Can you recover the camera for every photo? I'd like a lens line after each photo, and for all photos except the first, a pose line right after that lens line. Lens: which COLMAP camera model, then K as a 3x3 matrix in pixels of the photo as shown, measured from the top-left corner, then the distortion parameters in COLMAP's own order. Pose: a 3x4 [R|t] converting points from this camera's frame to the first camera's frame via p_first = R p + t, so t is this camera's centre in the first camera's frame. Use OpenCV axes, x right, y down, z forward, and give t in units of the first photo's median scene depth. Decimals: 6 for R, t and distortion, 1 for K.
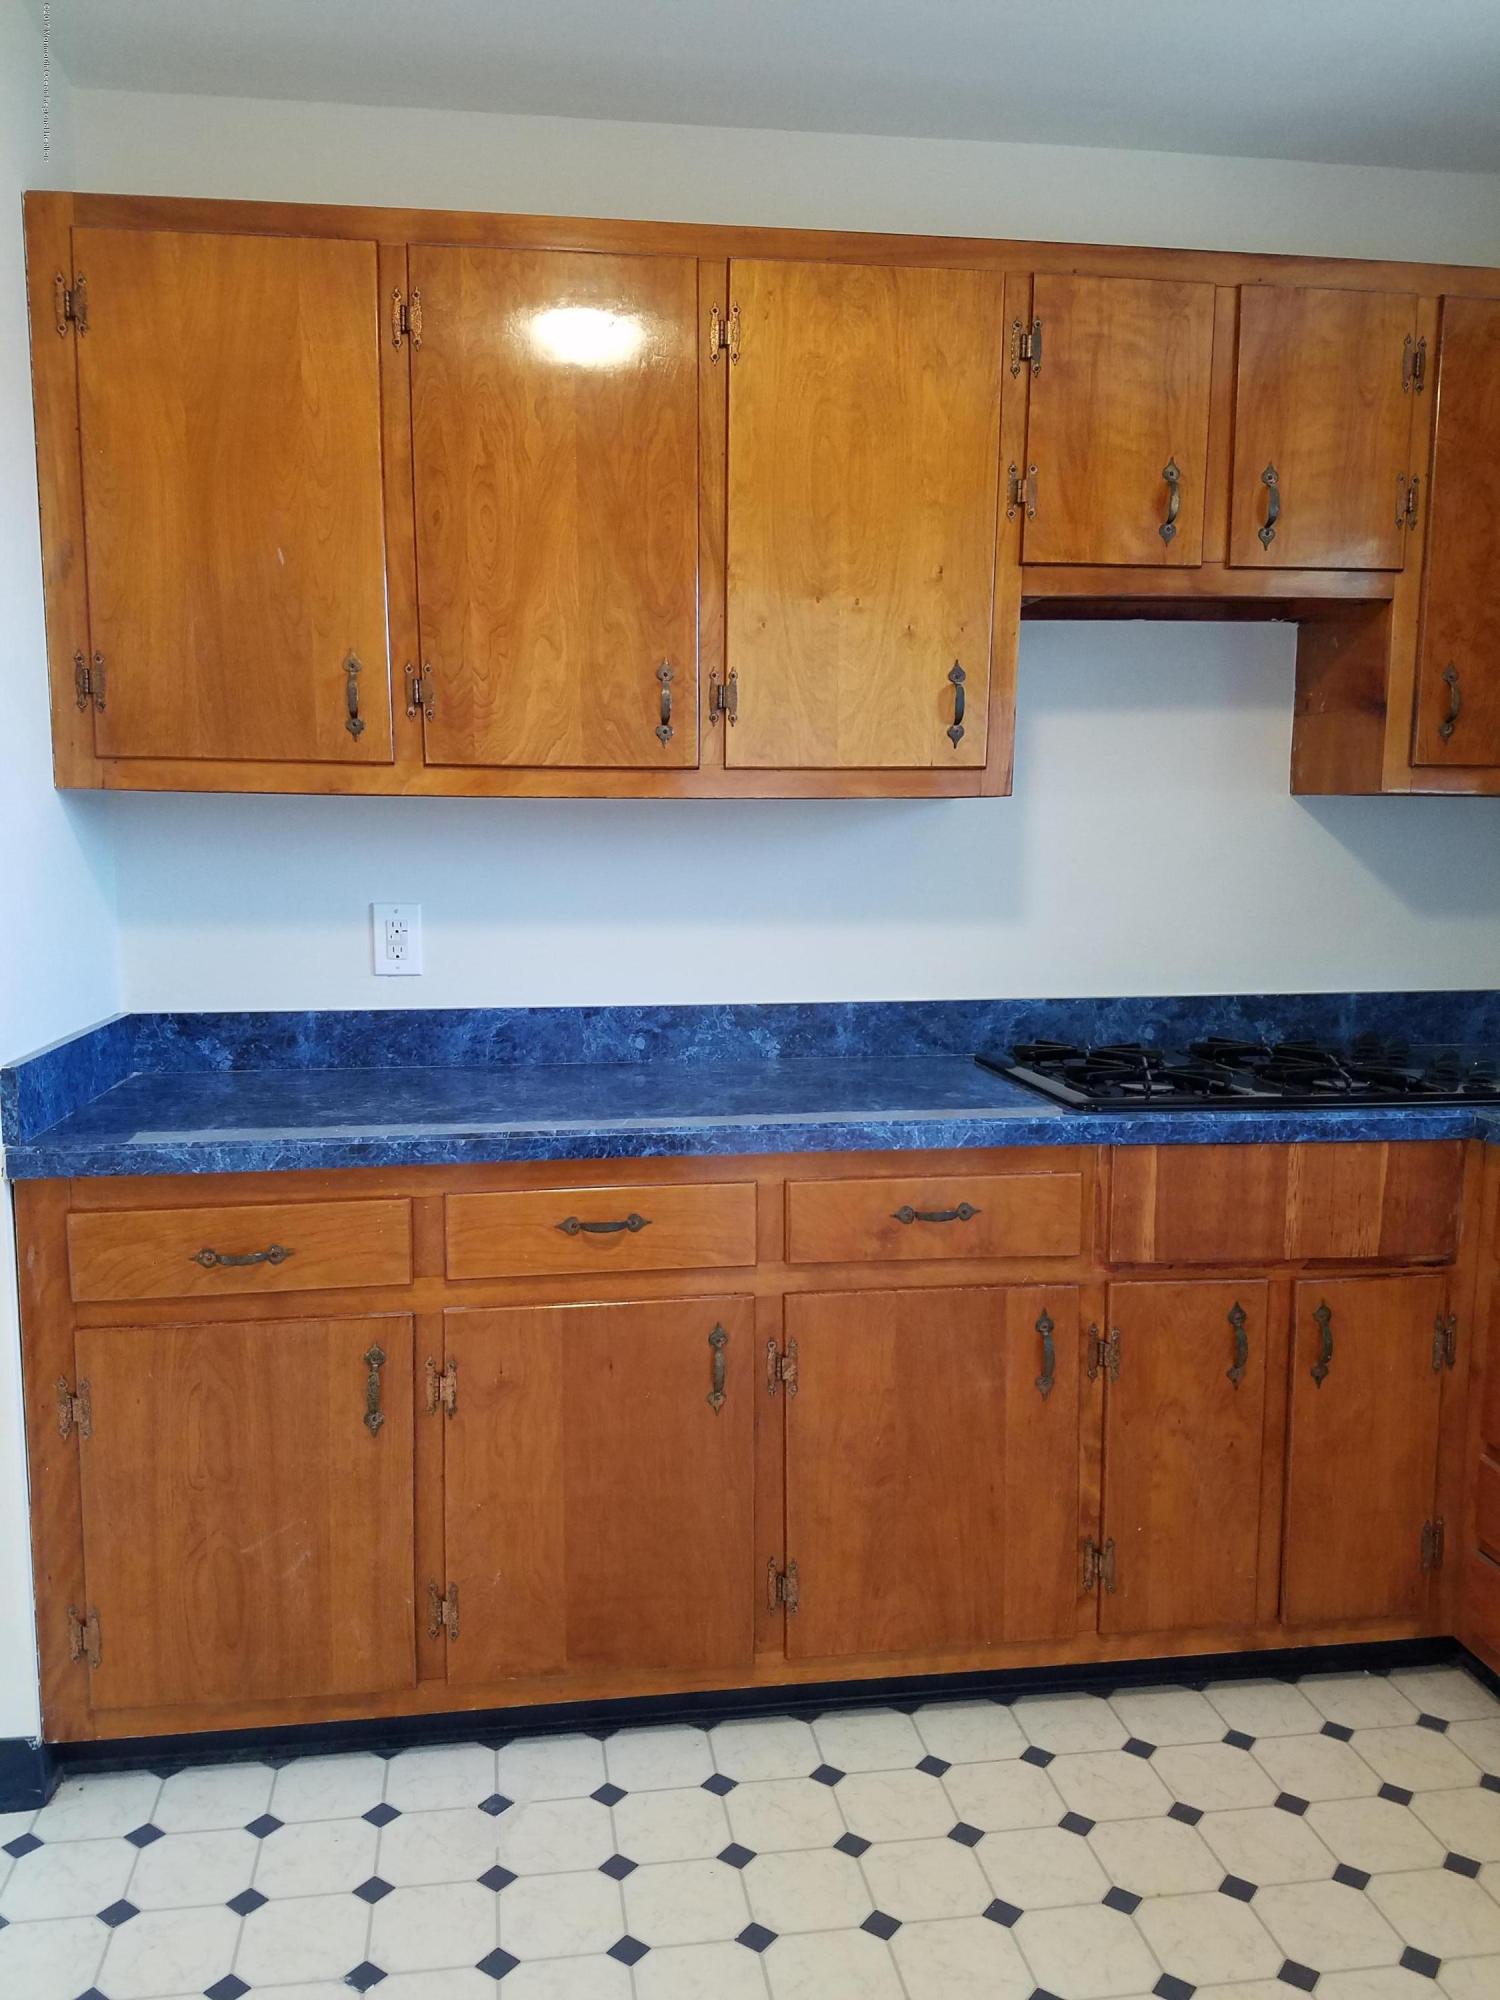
lens RADIAL K [[1548.7, 0, 718.4], [0, 1548.7, 1010.8], [0, 0, 1]] dist [0.182646, -0.298865]
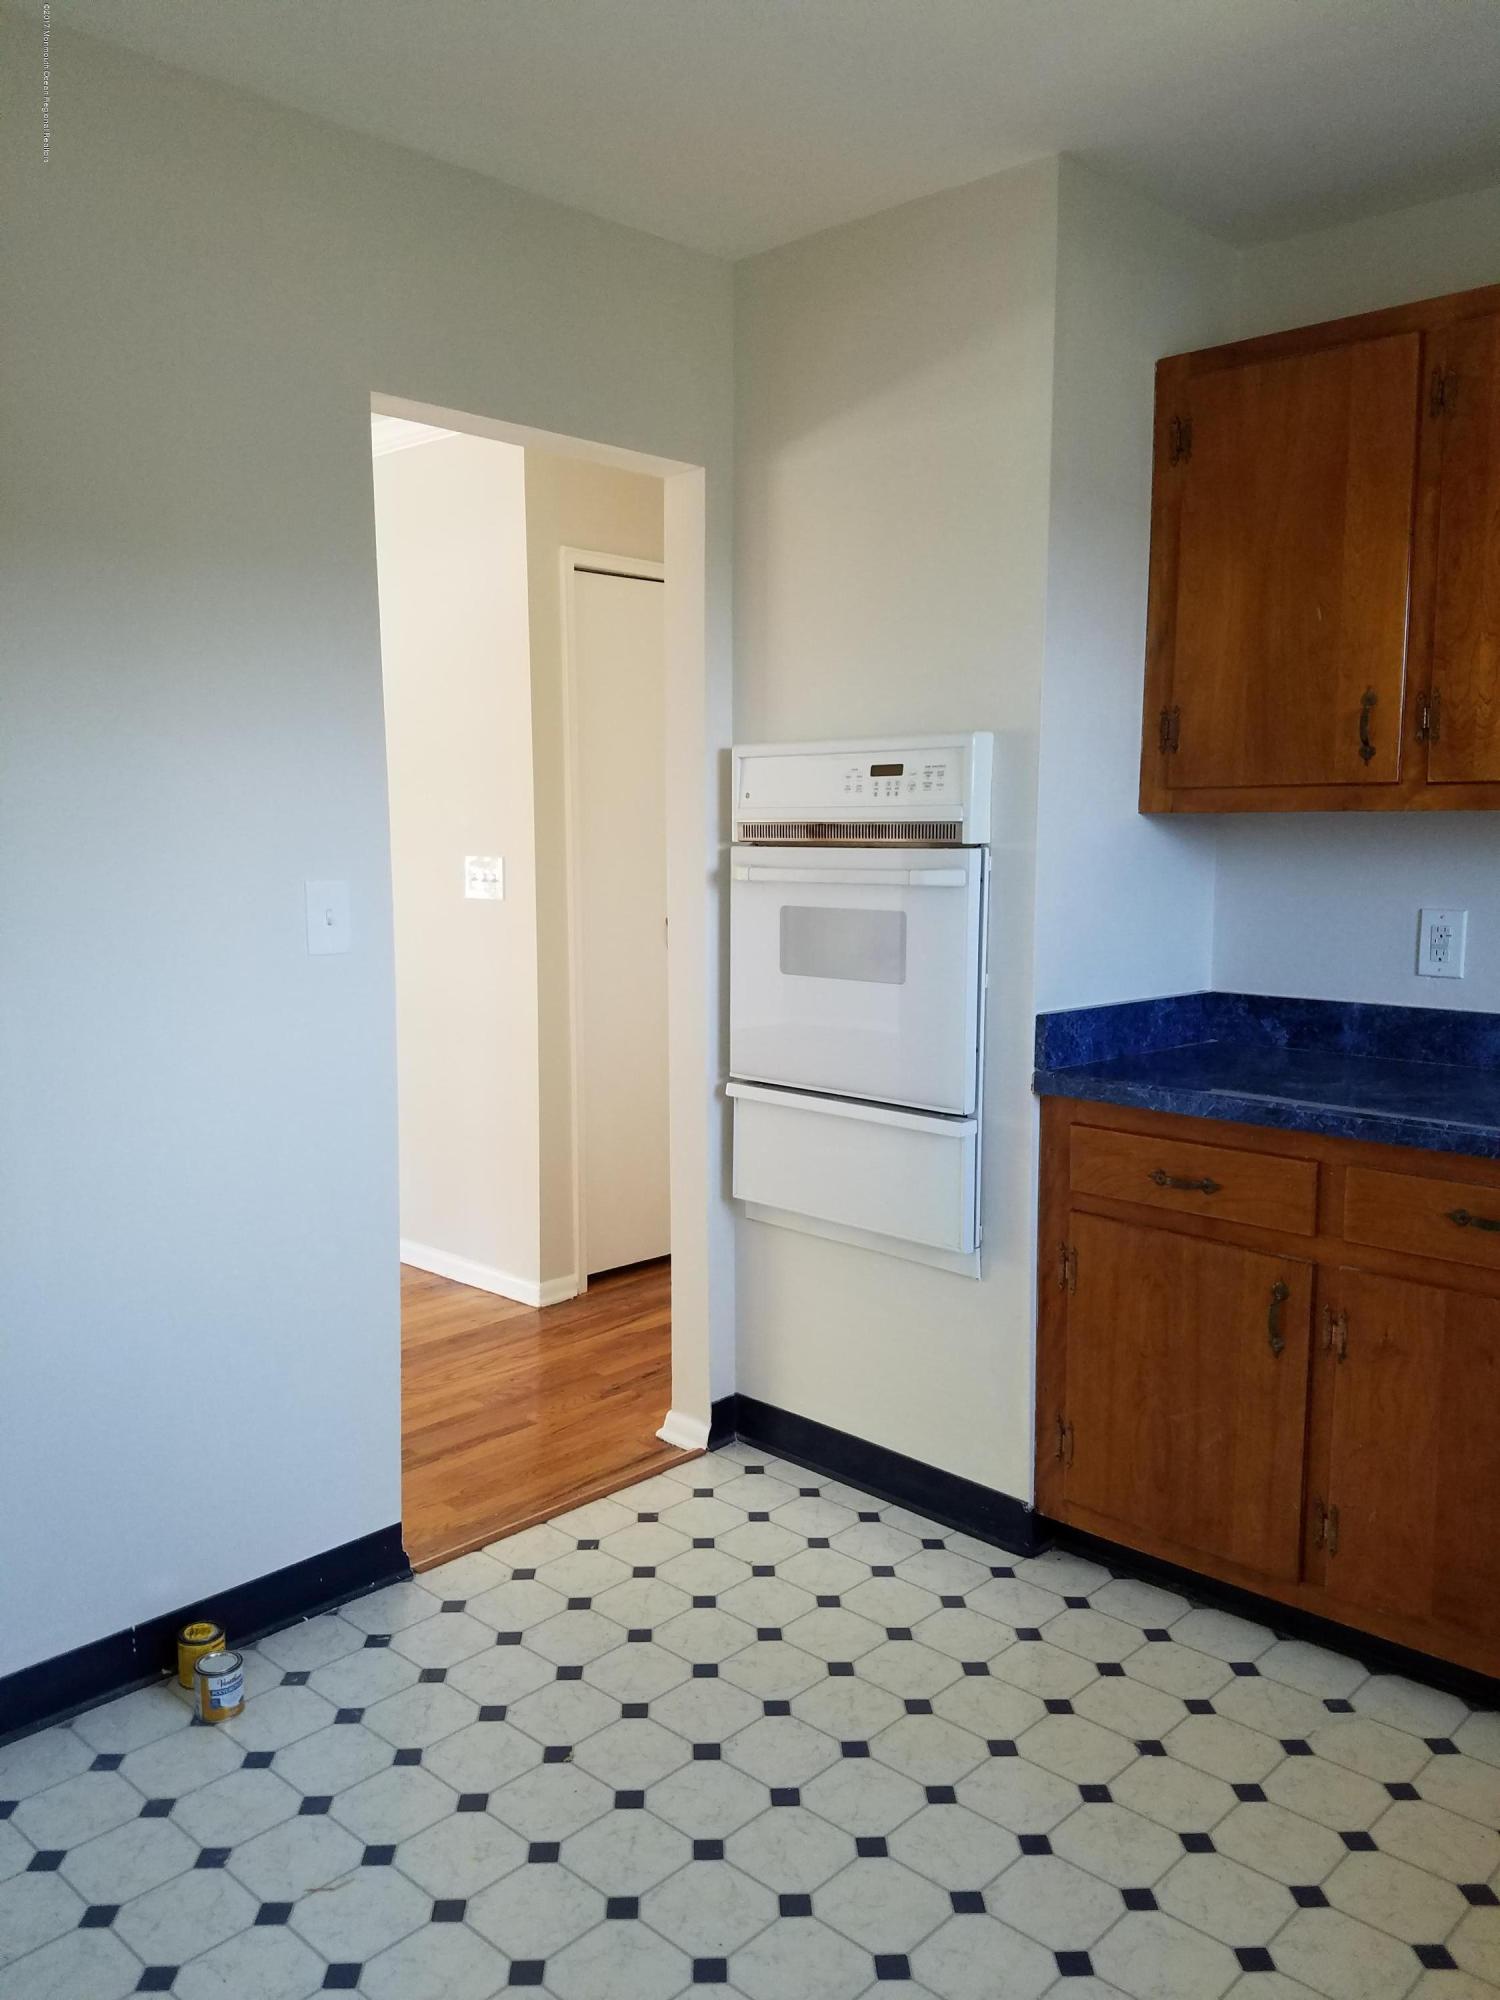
lens RADIAL K [[1548.7, 0, 718.4], [0, 1548.7, 1010.8], [0, 0, 1]] dist [0.182646, -0.298865]
pose [[0.605451, 0.094923, -0.790202, 0.418392], [-0.097493, 0.994230, 0.044733, -0.000838], [0.789889, 0.049955, 0.611212, -0.065176]]
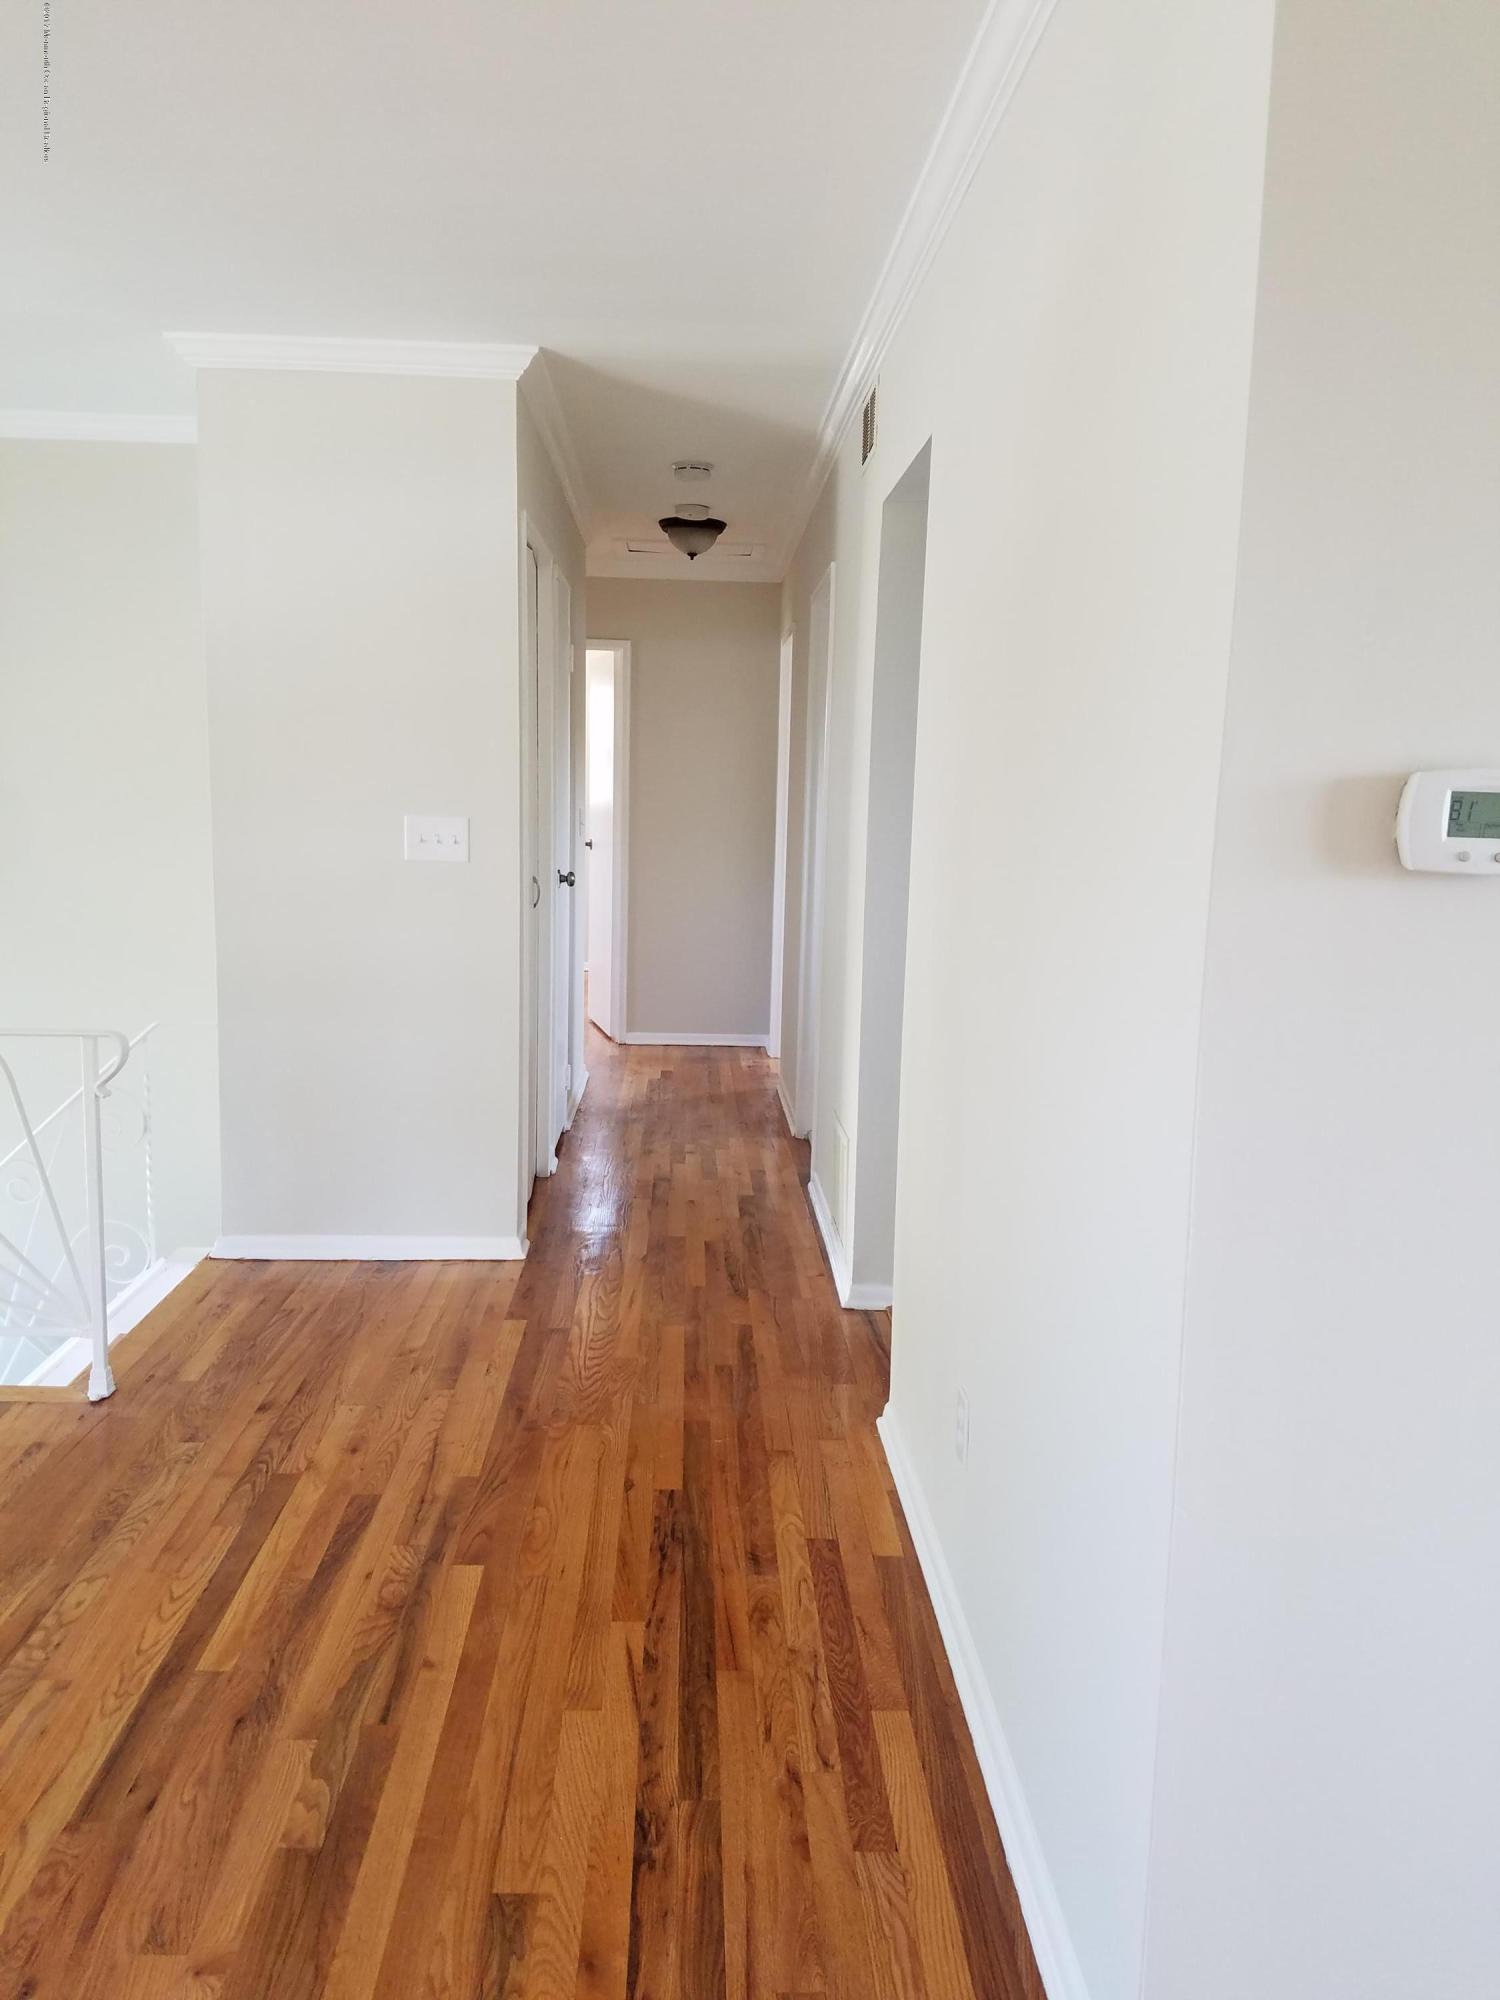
lens RADIAL K [[1542.3, 0, 753.1], [0, 1542.3, 1027.6], [0, 0, 1]] dist [0.183810, -0.361232]
pose [[0.994300, 0.038726, -0.099338, -0.710876], [-0.035915, 0.998906, 0.029933, 0.106205], [0.100389, -0.026195, 0.994603, -0.955629]]
